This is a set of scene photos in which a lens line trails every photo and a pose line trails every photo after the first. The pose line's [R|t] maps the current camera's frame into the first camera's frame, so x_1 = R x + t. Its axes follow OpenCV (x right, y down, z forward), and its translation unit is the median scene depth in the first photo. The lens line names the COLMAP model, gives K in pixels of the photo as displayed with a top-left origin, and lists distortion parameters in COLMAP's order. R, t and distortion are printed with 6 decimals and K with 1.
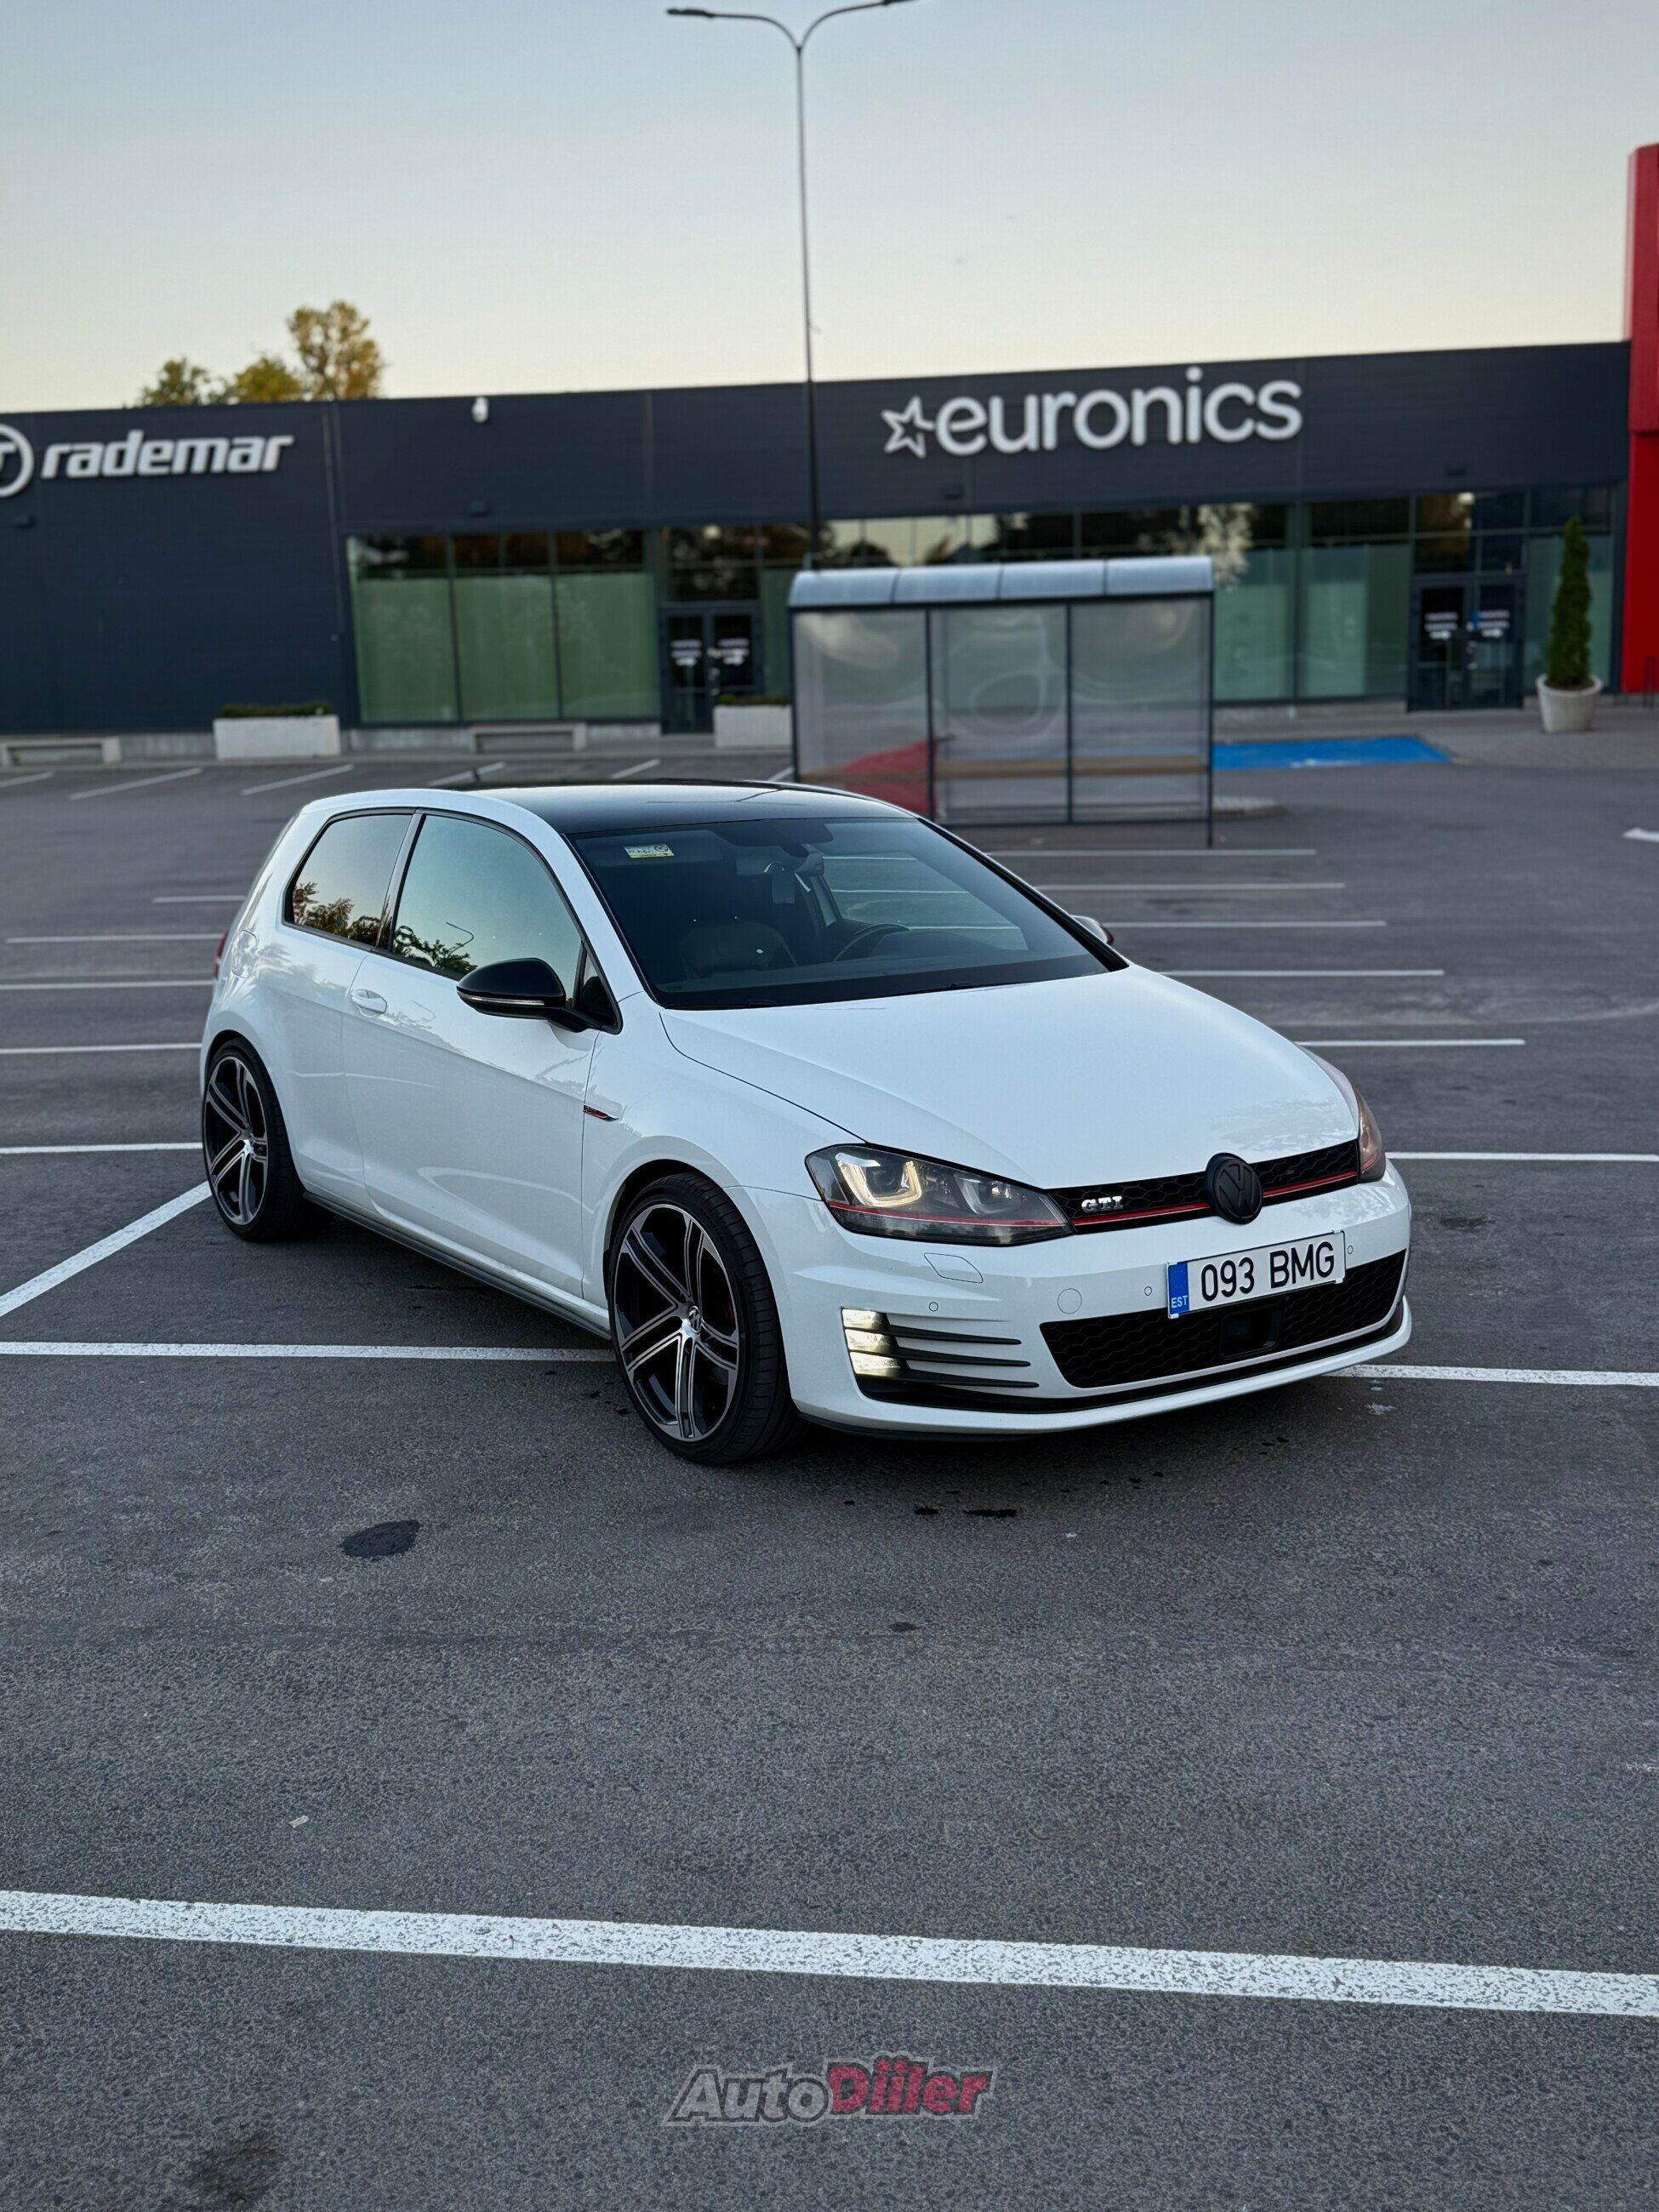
lens RADIAL K [[2312.7, 0, 829.5], [0, 2312.7, 1106.0], [0, 0, 1]] dist [0.058248, 0.000304]
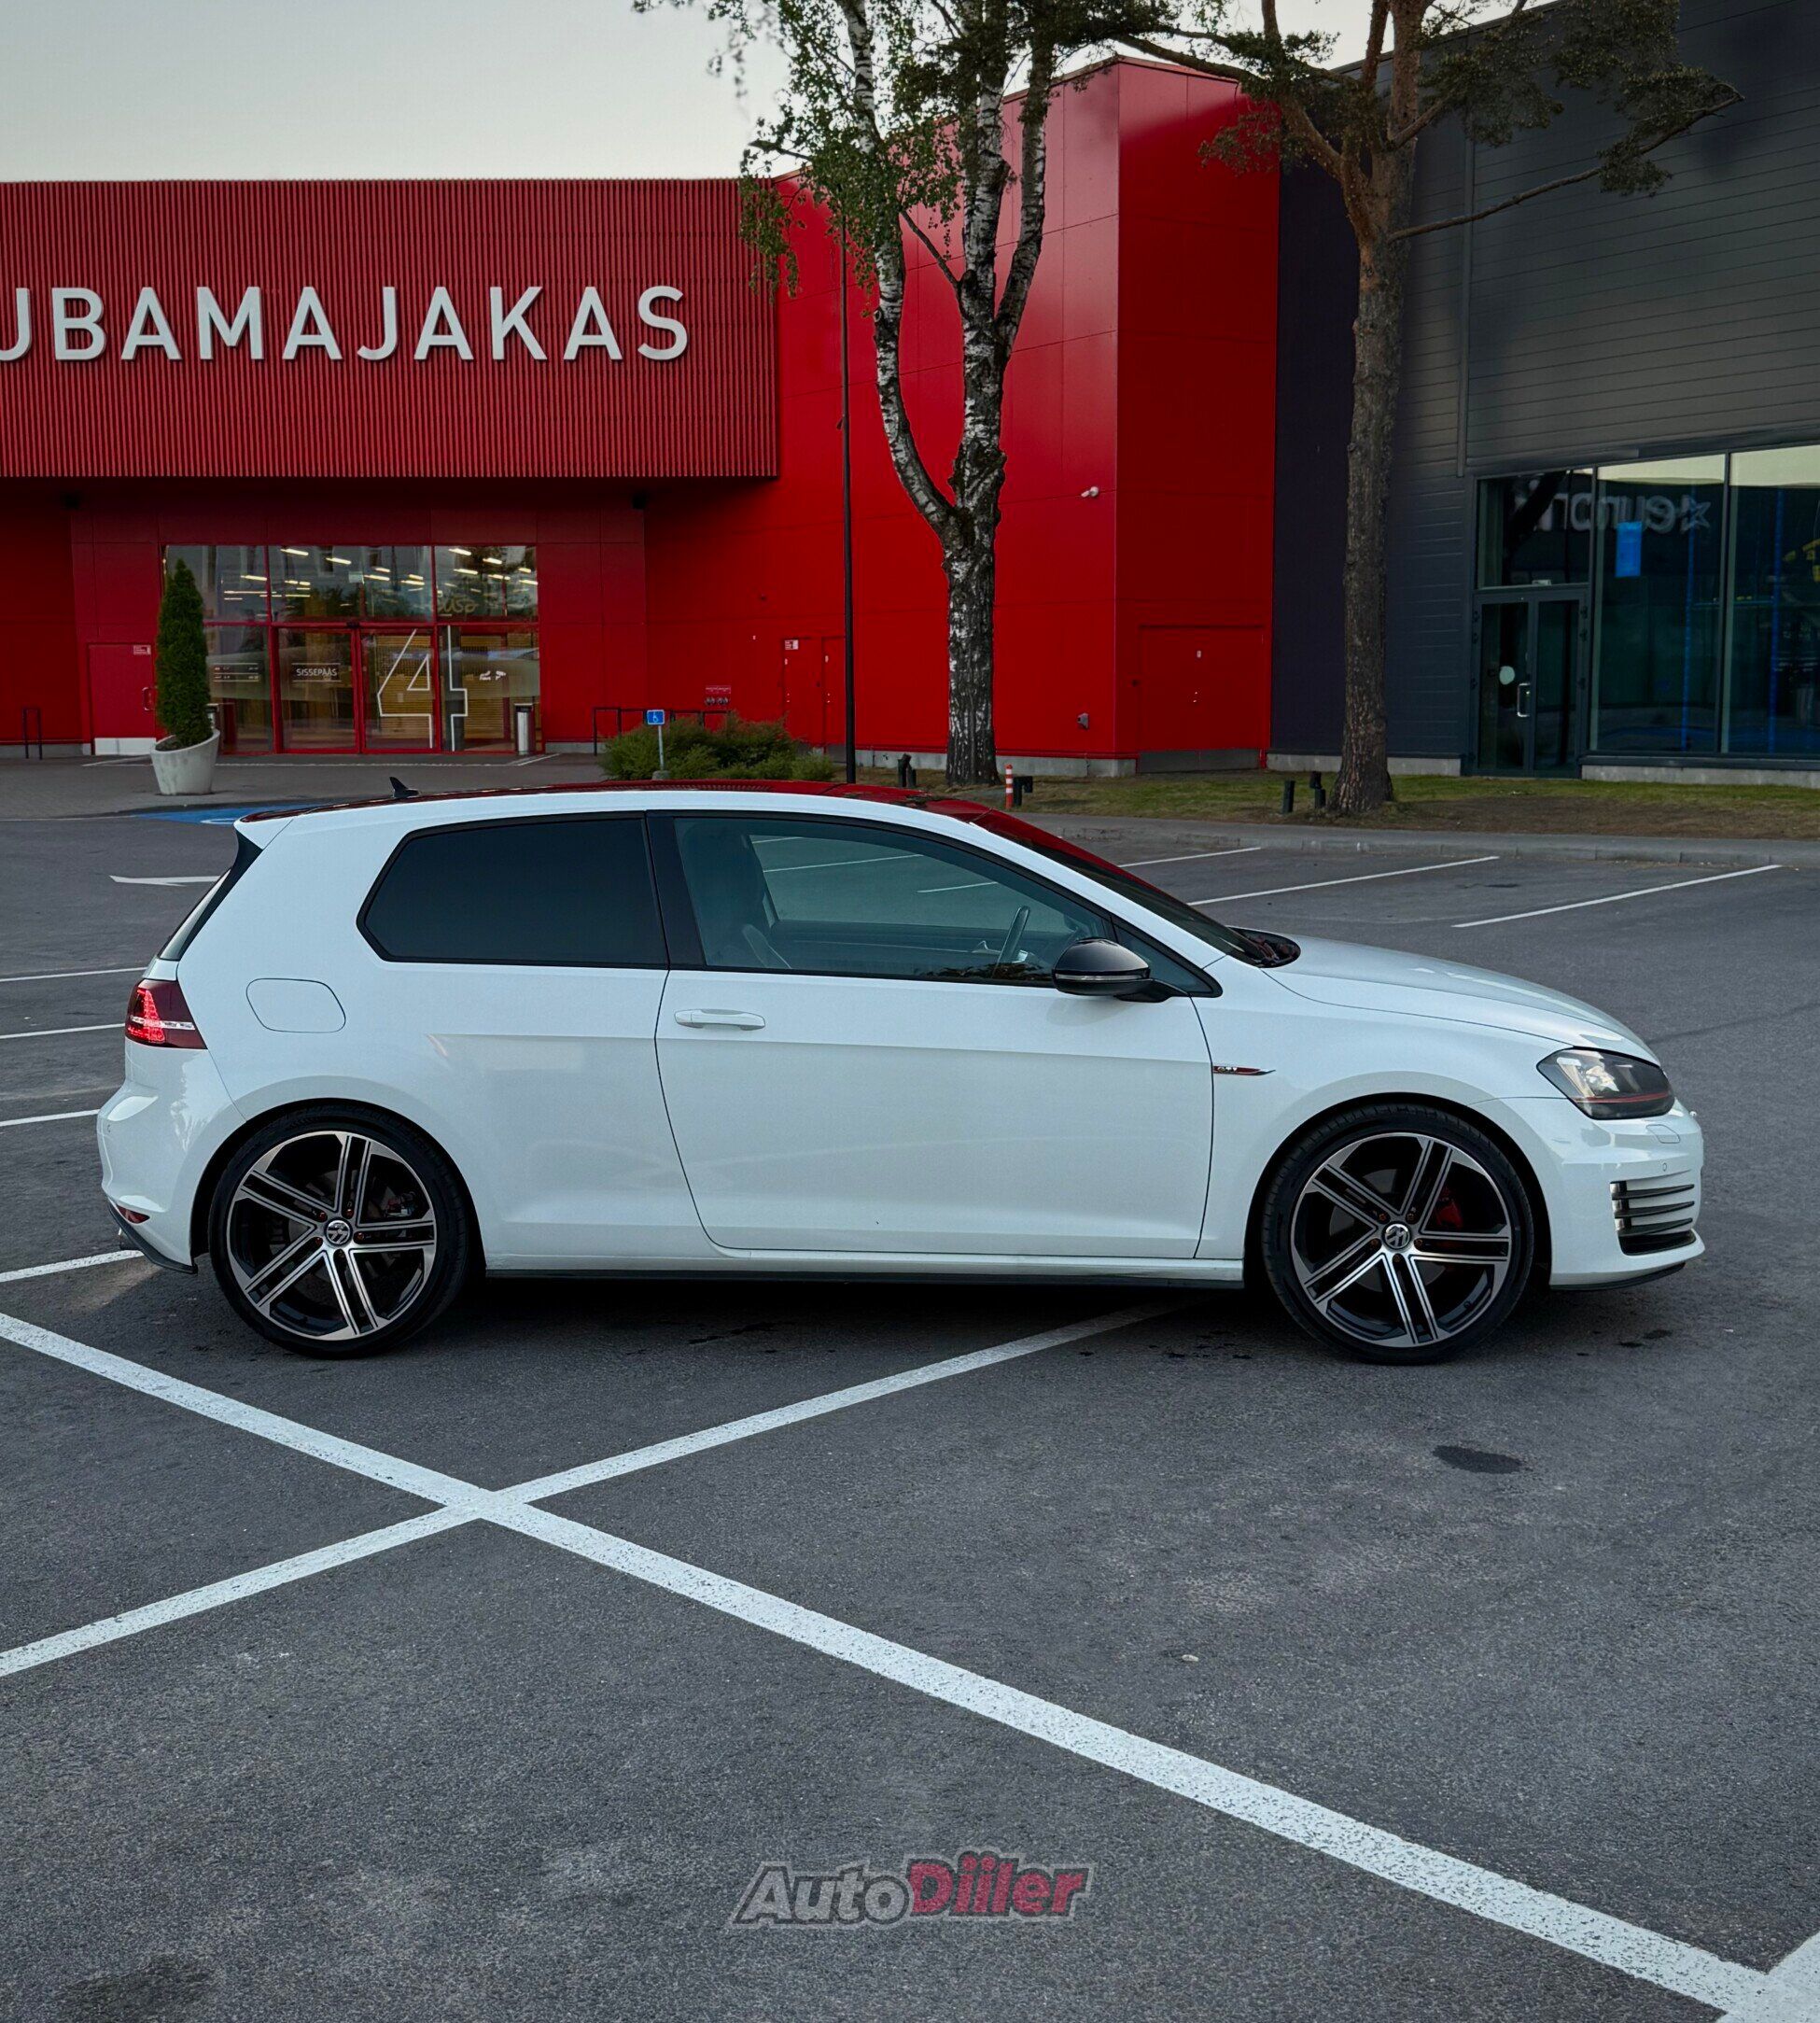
lens RADIAL K [[2385.9, 0, 910.0], [0, 2385.9, 1011.5], [0, 0, 1]] dist [0.134695, -0.021296]
pose [[0.618337, -0.084658, 0.781340, -1.101643], [0.140531, 0.990069, -0.003939, -0.043099], [-0.773246, 0.112238, 0.624093, 0.454031]]
